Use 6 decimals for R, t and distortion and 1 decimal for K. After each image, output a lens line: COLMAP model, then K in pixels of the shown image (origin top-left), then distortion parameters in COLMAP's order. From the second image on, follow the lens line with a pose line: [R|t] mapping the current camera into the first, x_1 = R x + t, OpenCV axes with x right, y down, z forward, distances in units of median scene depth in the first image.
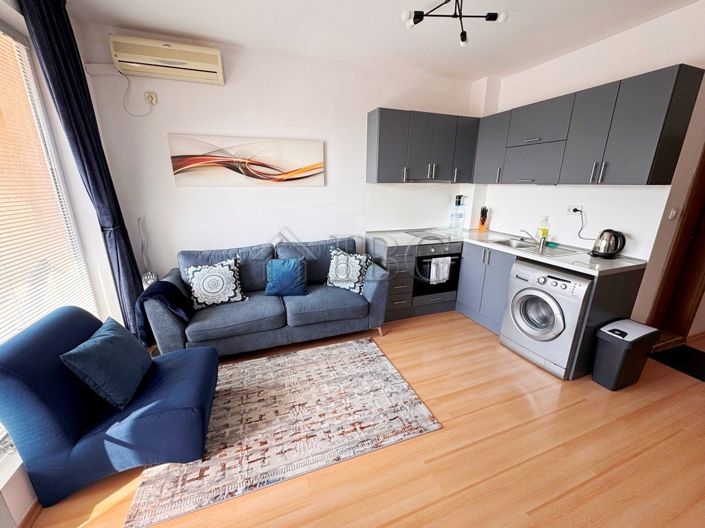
lens RADIAL K [[279.9, 0, 352.5], [0, 279.9, 264.0], [0, 0, 1]] dist [-0.003485, 0.000156]
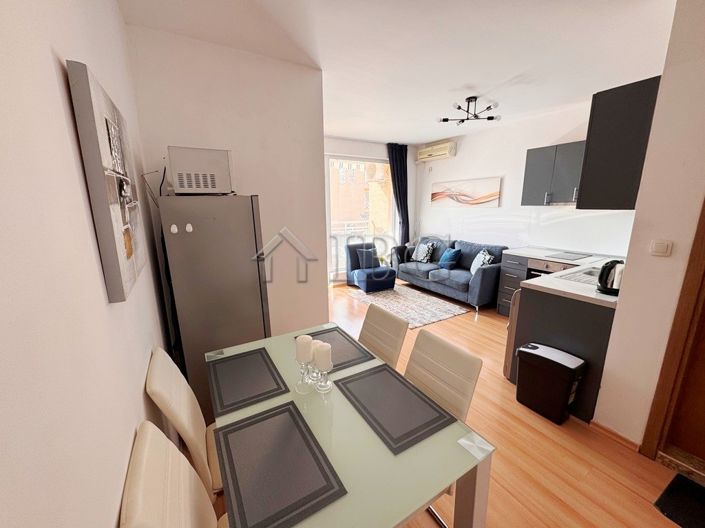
lens RADIAL K [[279.9, 0, 352.5], [0, 279.9, 264.0], [0, 0, 1]] dist [-0.003485, 0.000156]
pose [[0.184692, 0.202244, -0.961762, 1.538493], [-0.263767, 0.952895, 0.149727, -0.027237], [0.946740, 0.226028, 0.229338, 0.041145]]
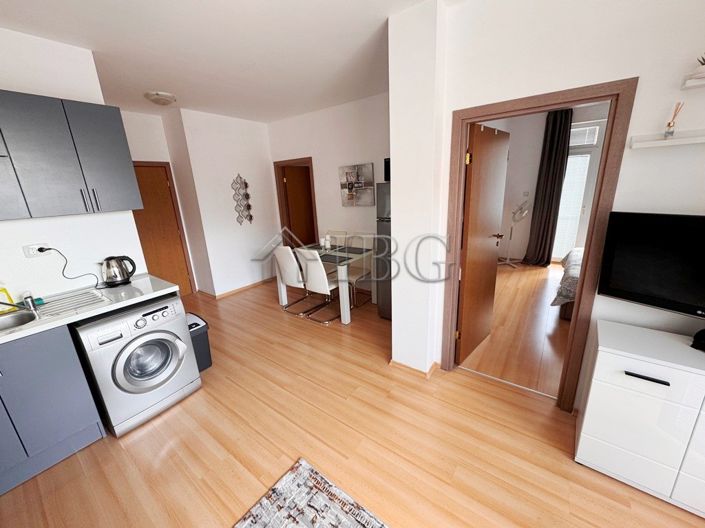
lens RADIAL K [[279.9, 0, 352.5], [0, 279.9, 264.0], [0, 0, 1]] dist [-0.003485, 0.000156]
pose [[-0.551746, -0.205649, 0.808260, -0.313177], [0.273182, 0.871097, 0.408120, -0.257124], [-0.788003, 0.445980, -0.424445, 0.730303]]
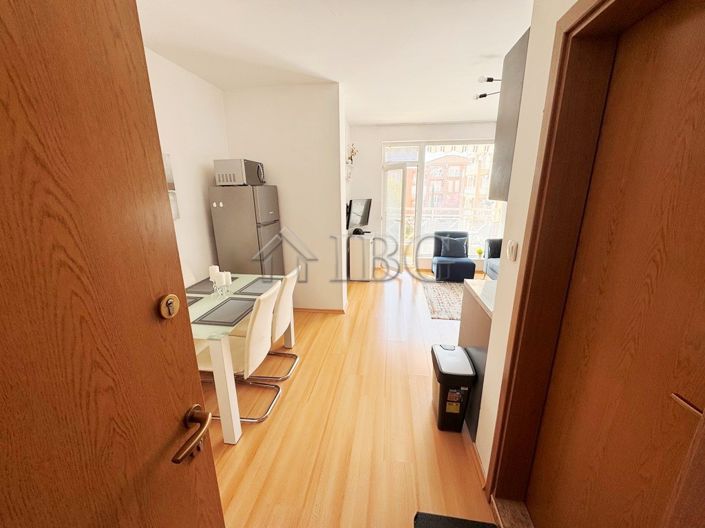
lens RADIAL K [[279.9, 0, 352.5], [0, 279.9, 264.0], [0, 0, 1]] dist [-0.003485, 0.000156]
pose [[-0.470769, 0.225628, -0.852918, 1.632282], [-0.239537, 0.897745, 0.369699, -0.260333], [0.849116, 0.378348, -0.368585, 0.834739]]
